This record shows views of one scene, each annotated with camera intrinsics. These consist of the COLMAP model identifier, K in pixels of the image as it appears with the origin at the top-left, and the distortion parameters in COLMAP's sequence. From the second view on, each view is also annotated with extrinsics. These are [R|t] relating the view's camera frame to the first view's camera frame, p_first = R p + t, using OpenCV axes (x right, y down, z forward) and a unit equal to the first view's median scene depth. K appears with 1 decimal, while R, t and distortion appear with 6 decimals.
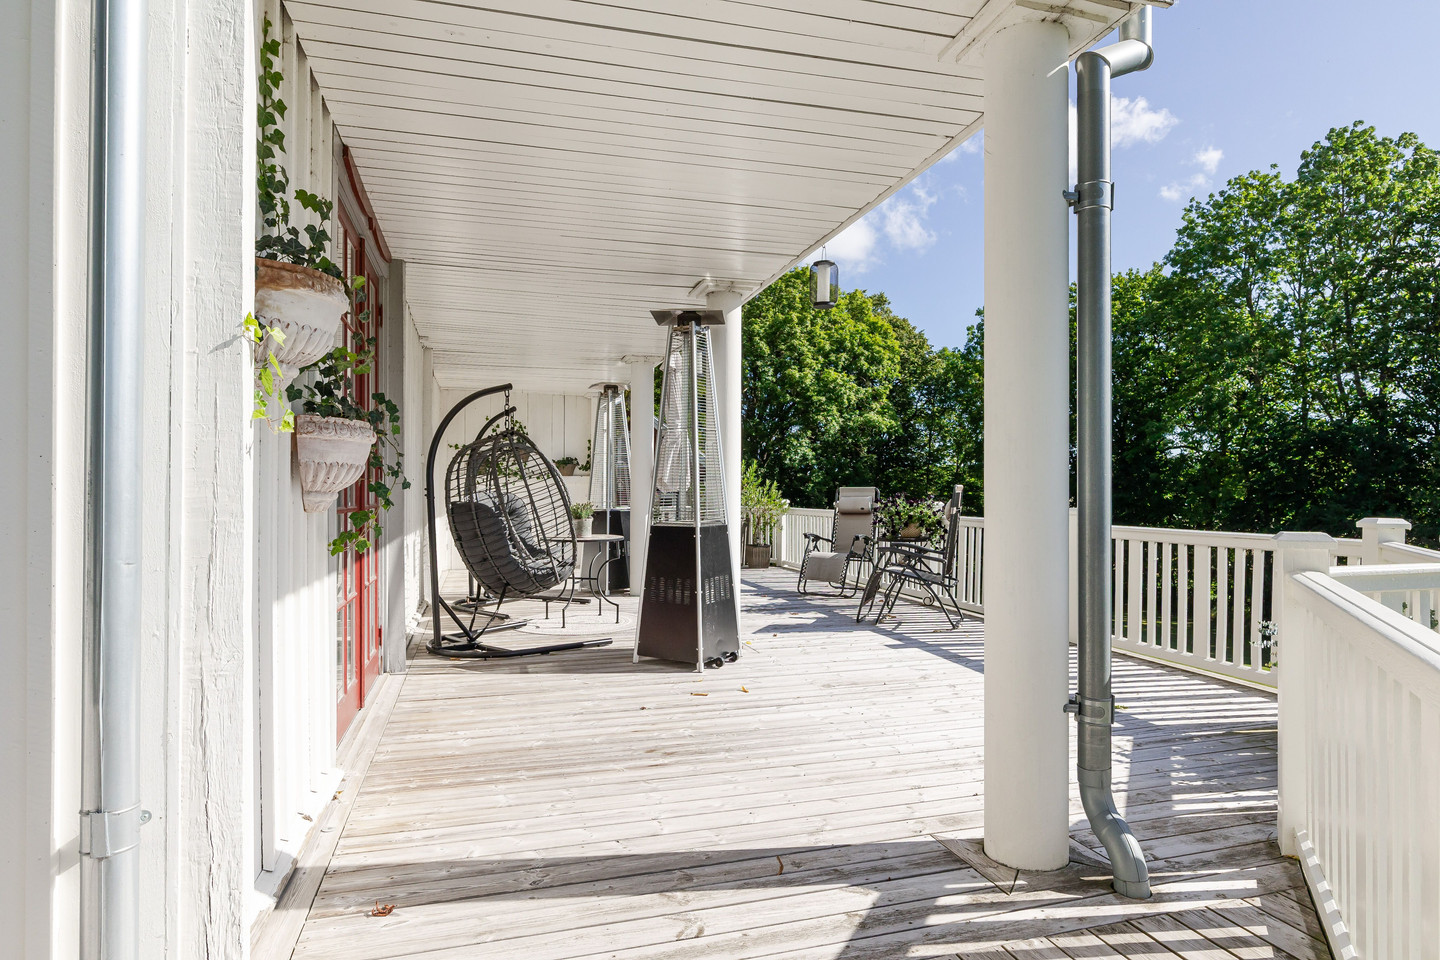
lens RADIAL K [[817.4, 0, 712.2], [0, 817.4, 487.4], [0, 0, 1]] dist [0.018096, -0.001189]
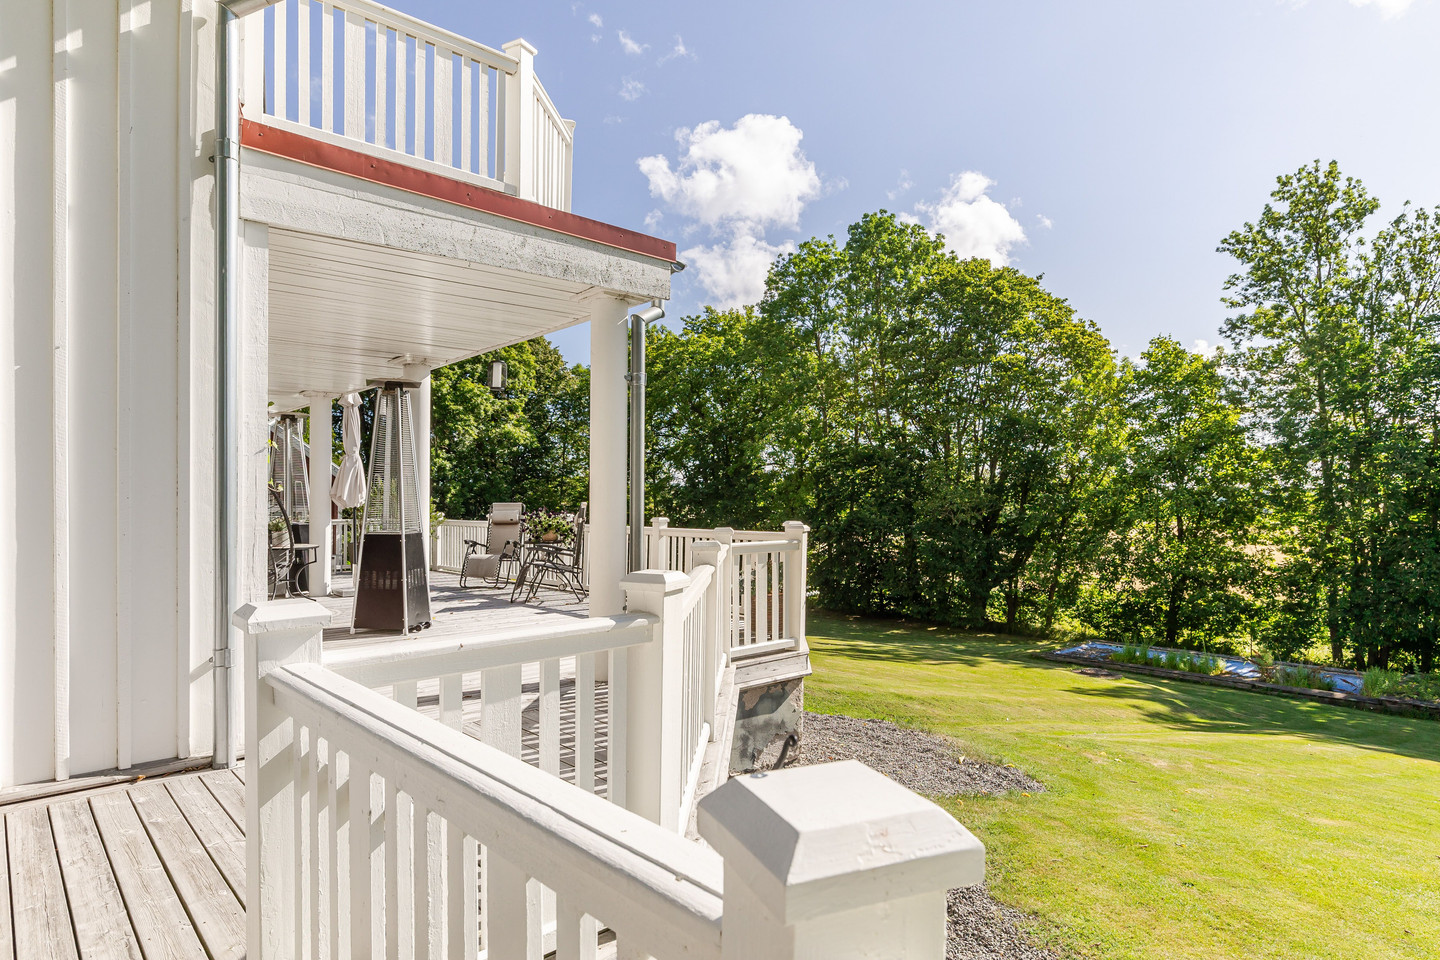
lens RADIAL K [[817.4, 0, 718.3], [0, 817.4, 490.0], [0, 0, 1]] dist [0.018096, -0.001189]
pose [[0.902058, 0.003172, 0.431603, -0.056188], [0.000733, 0.999960, -0.008880, -0.006332], [-0.431614, 0.008327, 0.902020, -0.212265]]
